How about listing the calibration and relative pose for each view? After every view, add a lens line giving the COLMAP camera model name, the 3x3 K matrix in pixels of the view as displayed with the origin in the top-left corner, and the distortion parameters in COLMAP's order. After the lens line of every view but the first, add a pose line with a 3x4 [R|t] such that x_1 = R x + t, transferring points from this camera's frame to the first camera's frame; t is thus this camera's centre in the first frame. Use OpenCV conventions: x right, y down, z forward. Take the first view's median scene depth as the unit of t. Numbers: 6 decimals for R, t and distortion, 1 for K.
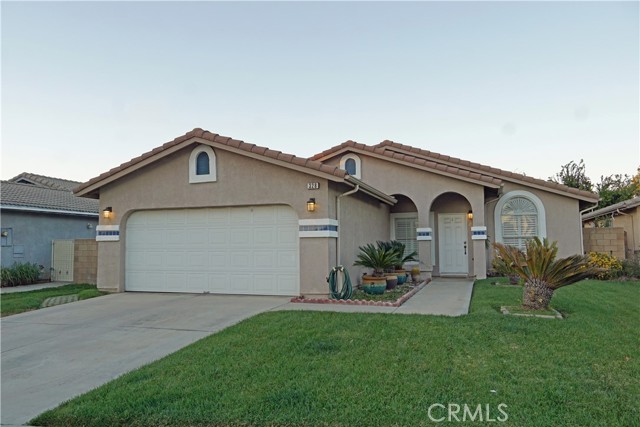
lens RADIAL K [[506.7, 0, 321.8], [0, 506.7, 211.8], [0, 0, 1]] dist [-0.012086, -0.001945]
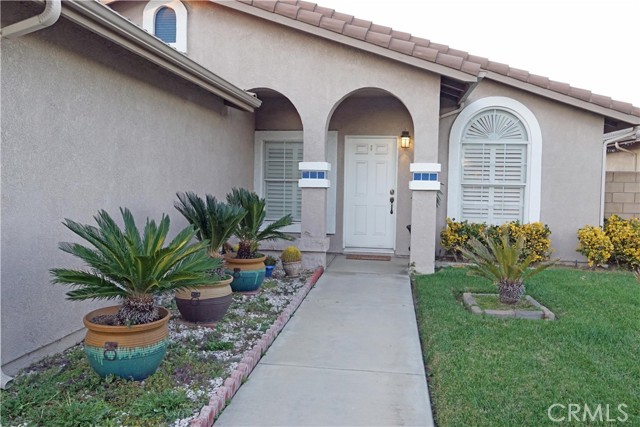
lens RADIAL K [[576.5, 0, 321.3], [0, 576.5, 211.6], [0, 0, 1]] dist [-0.001087, 0.005030]
pose [[0.983549, 0.018230, 0.179722, 0.117925], [-0.040159, 0.992065, 0.119143, 0.013847], [-0.176124, -0.124400, 0.976476, 0.488463]]
